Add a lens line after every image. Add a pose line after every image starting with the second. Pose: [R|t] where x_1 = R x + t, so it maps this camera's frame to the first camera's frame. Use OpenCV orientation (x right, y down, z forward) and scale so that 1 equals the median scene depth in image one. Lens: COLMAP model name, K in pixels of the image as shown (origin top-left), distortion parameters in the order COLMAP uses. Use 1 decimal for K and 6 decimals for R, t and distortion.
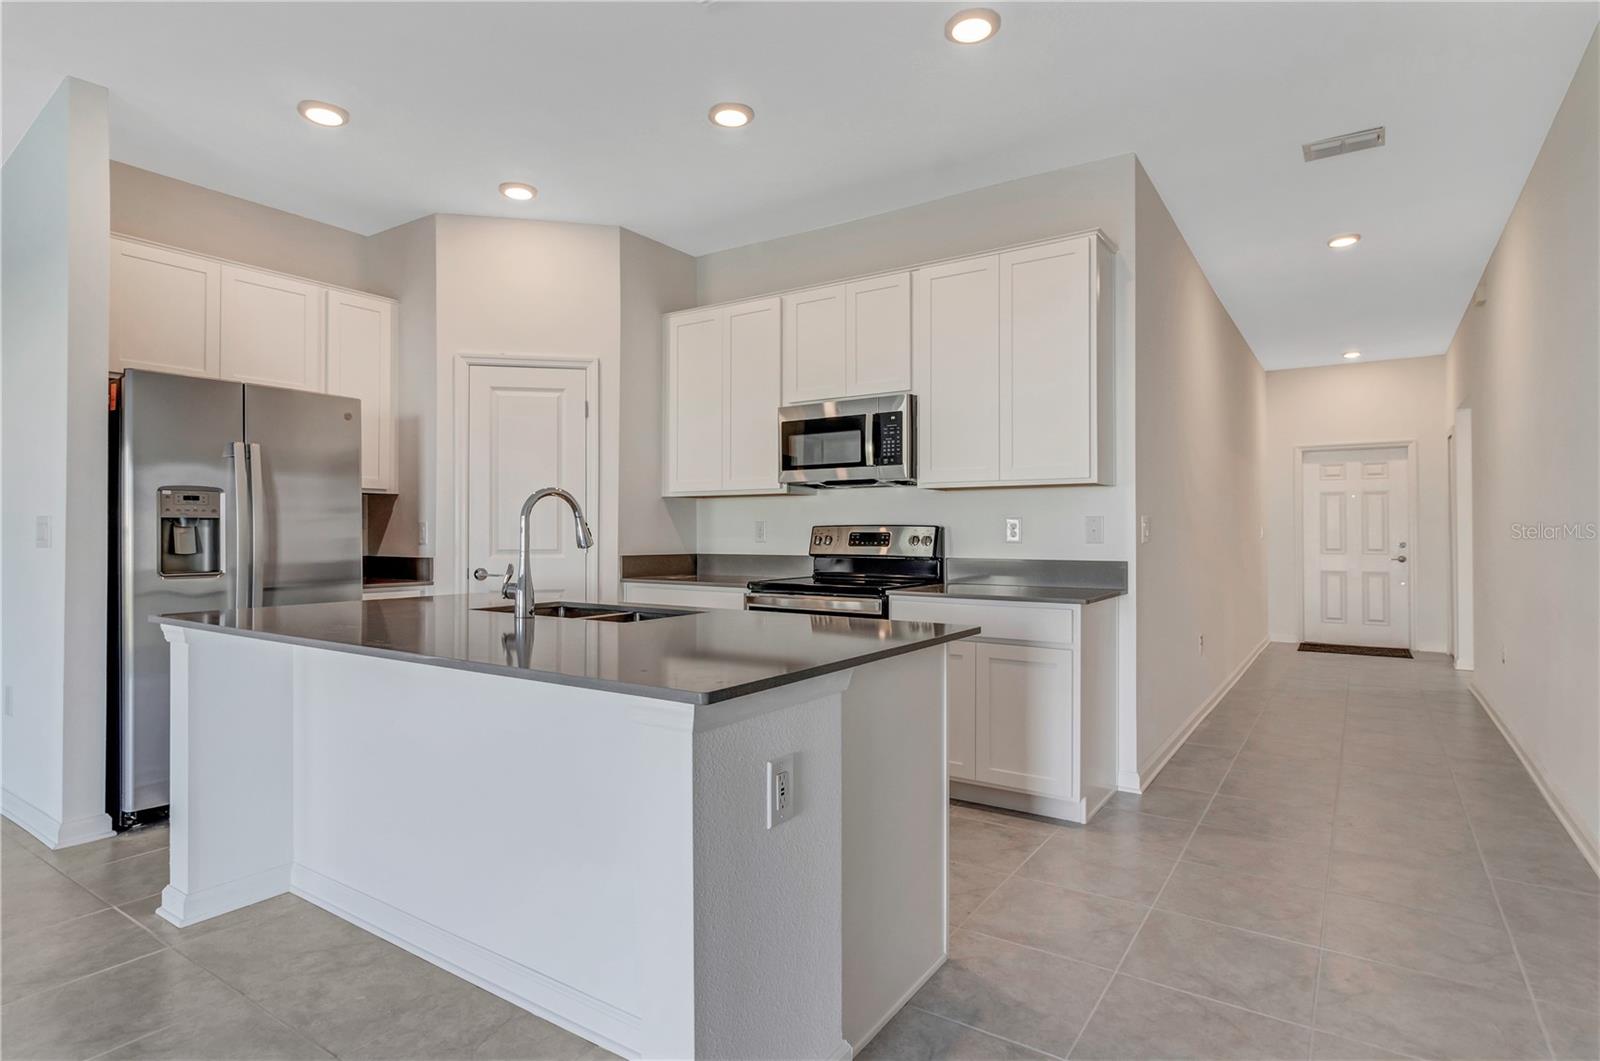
lens RADIAL K [[847.2, 0, 815.2], [0, 847.2, 524.2], [0, 0, 1]] dist [0.009354, 0.000267]
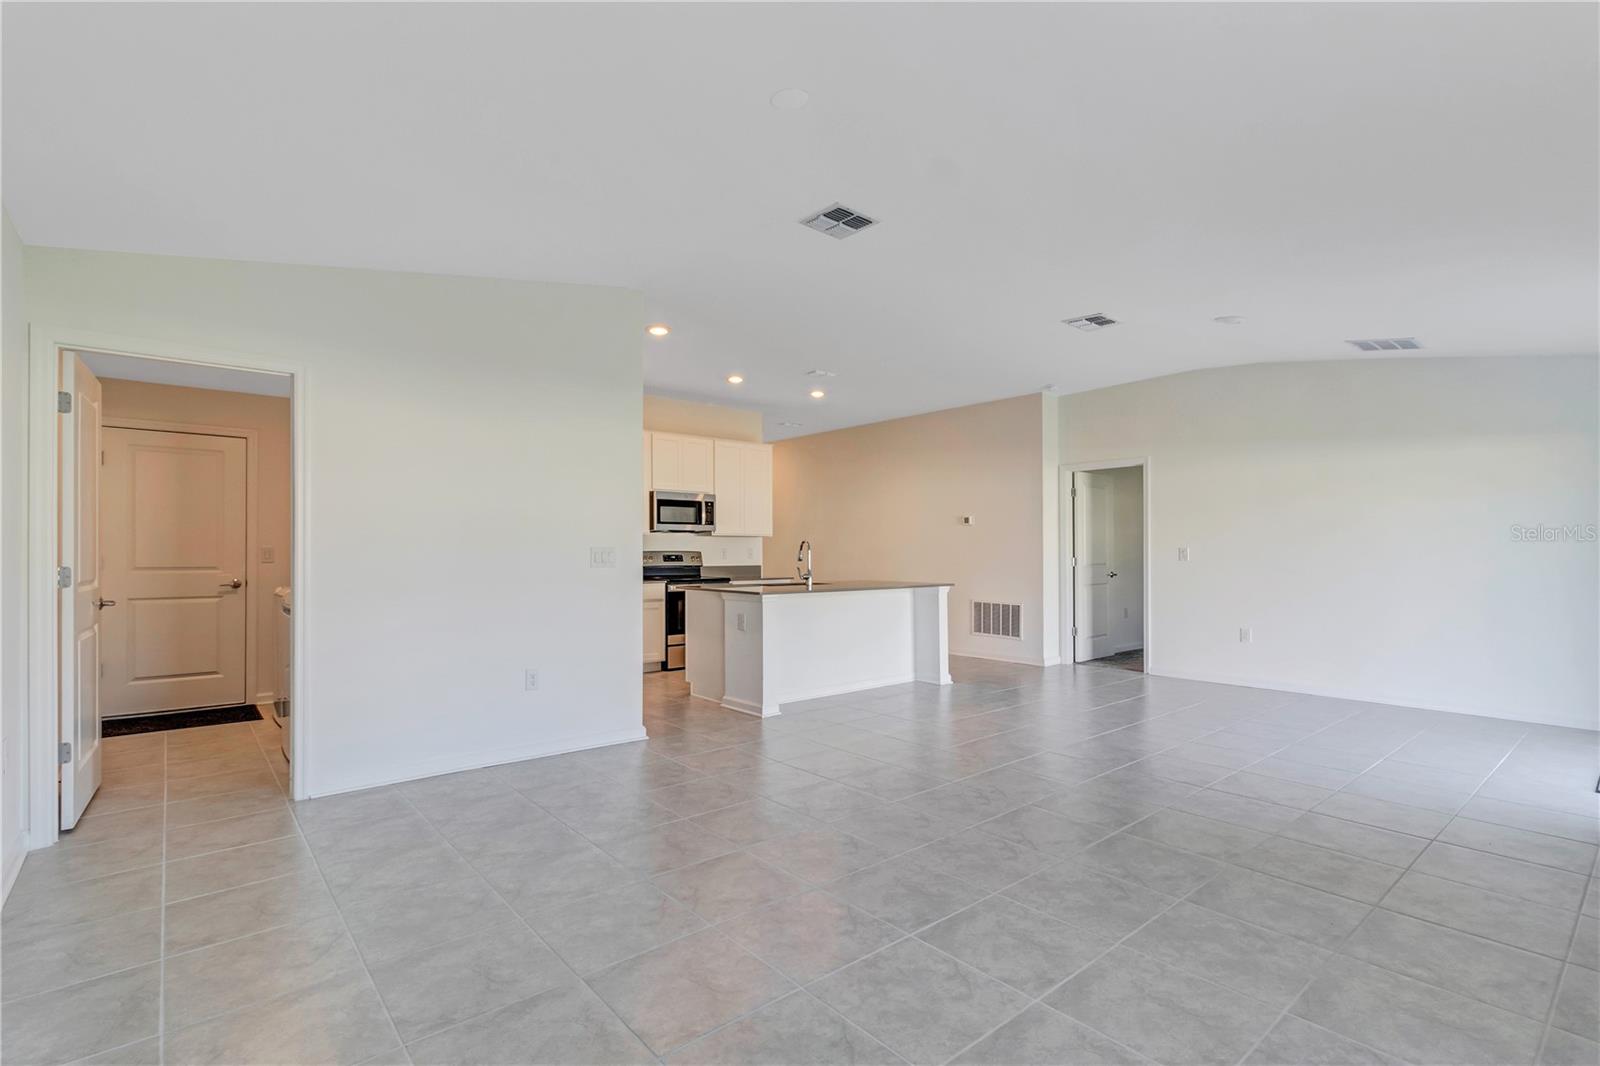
lens RADIAL K [[760.3, 0, 801.0], [0, 760.3, 534.4], [0, 0, 1]] dist [0.013570, 0.001154]
pose [[0.283536, 0.020306, 0.958747, -1.710120], [-0.009337, 0.999787, -0.018414, -0.008807], [-0.958916, -0.003730, 0.283665, 0.182558]]
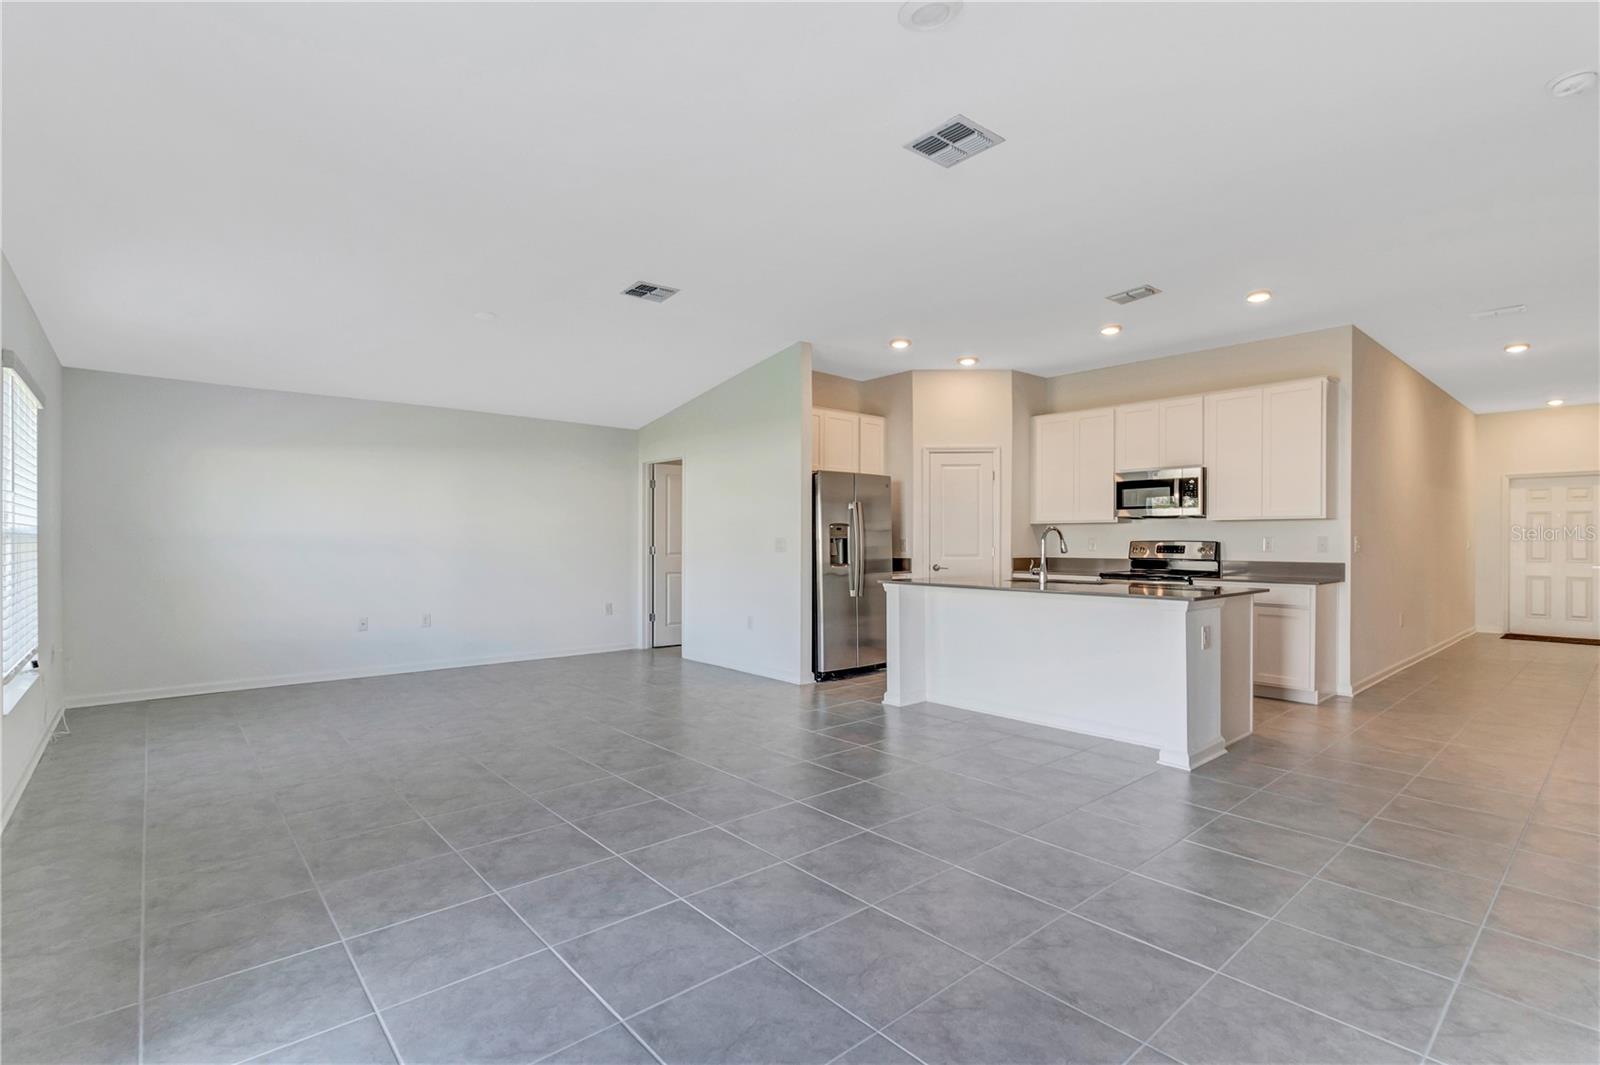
lens RADIAL K [[760.3, 0, 815.1], [0, 760.3, 545.1], [0, 0, 1]] dist [0.013570, 0.001154]
pose [[0.968226, 0.002771, -0.250062, -0.256051], [0.001054, 0.999884, 0.015164, -0.015633], [0.250075, -0.014946, 0.968111, -0.695200]]
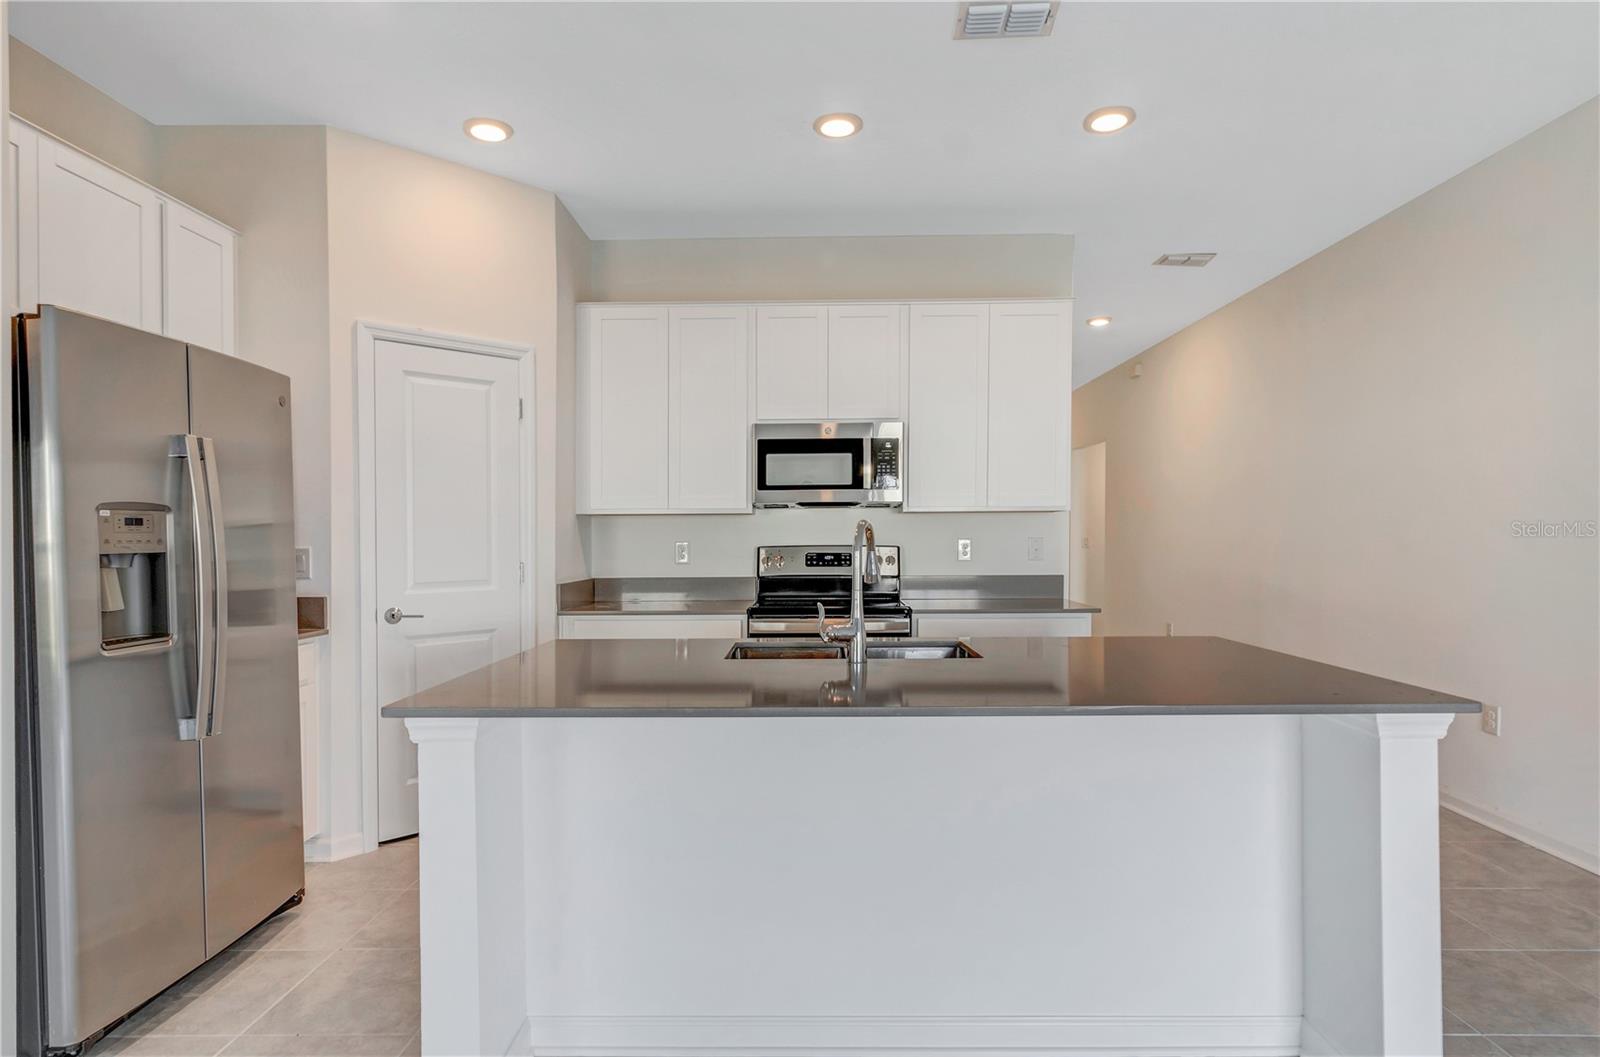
lens RADIAL K [[847.2, 0, 799.4], [0, 847.2, 540.7], [0, 0, 1]] dist [0.009354, 0.000267]
pose [[0.843987, -0.008486, 0.536297, -0.533241], [0.000729, 0.999892, 0.014674, -0.020844], [-0.536364, -0.011994, 0.843902, 0.173234]]
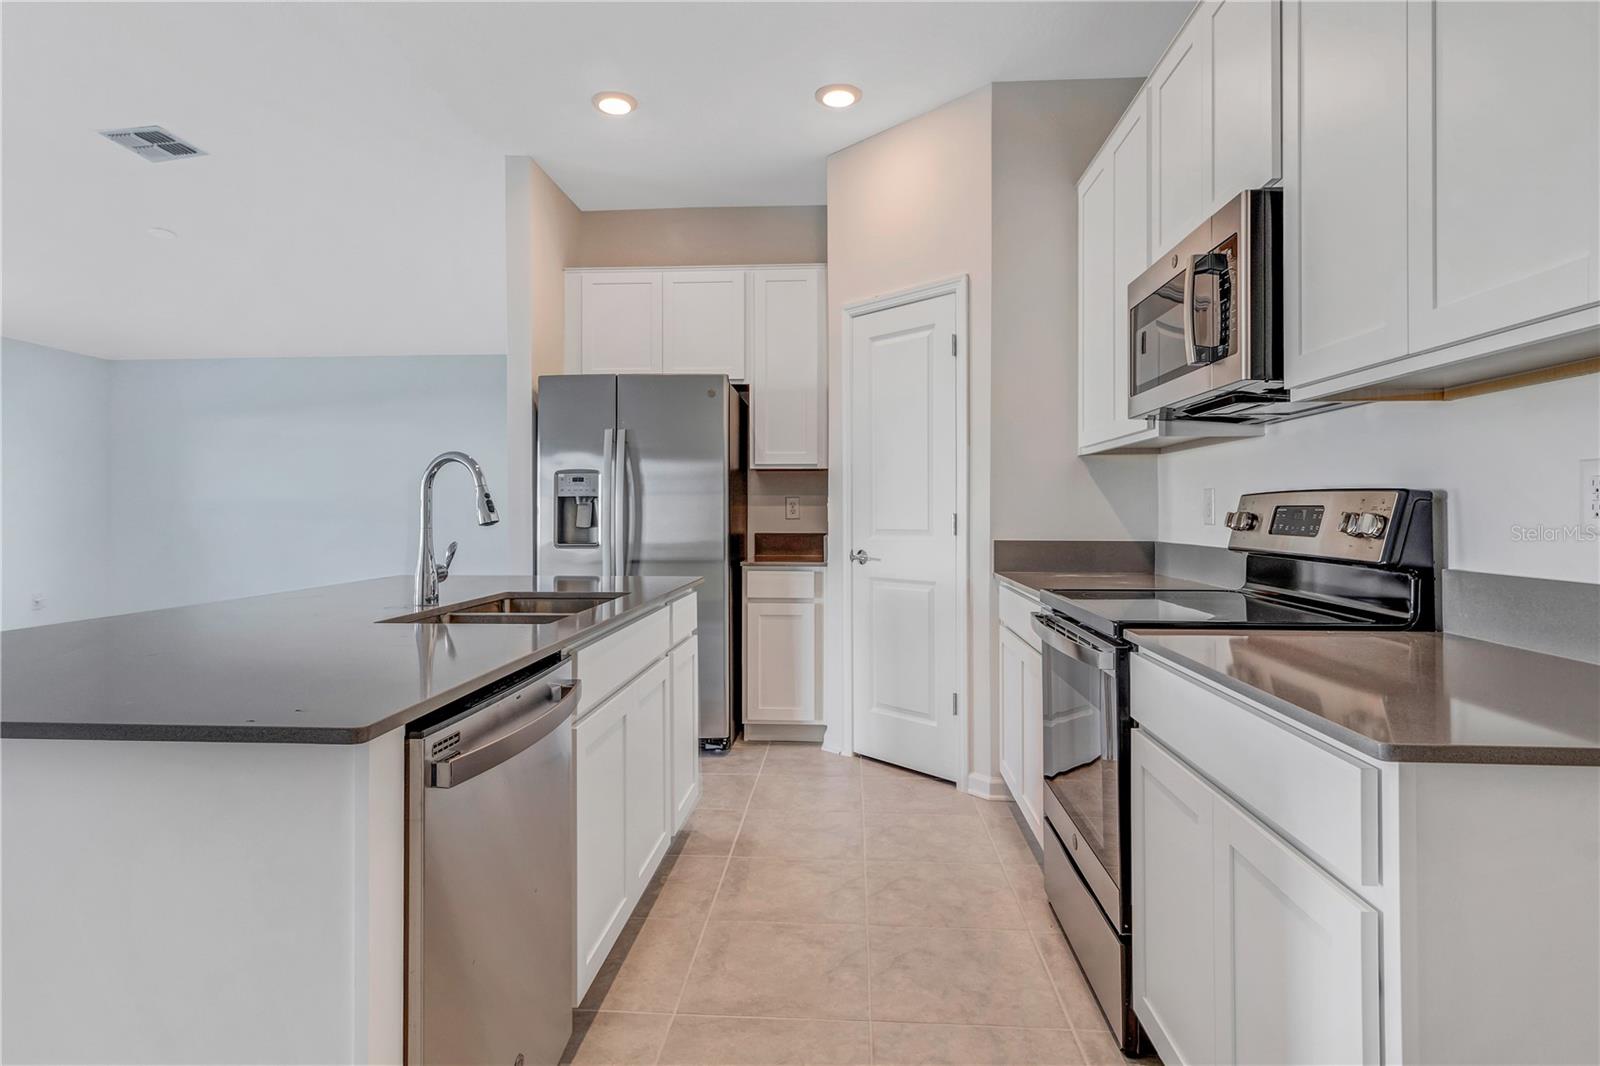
lens RADIAL K [[895.4, 0, 778.4], [0, 895.4, 510.8], [0, 0, 1]] dist [0.003076, 0.000251]
pose [[0.482369, -0.001698, -0.875966, 0.386944], [0.008963, 0.999955, 0.002997, 0.008814], [0.875922, -0.009297, 0.482363, 0.526344]]
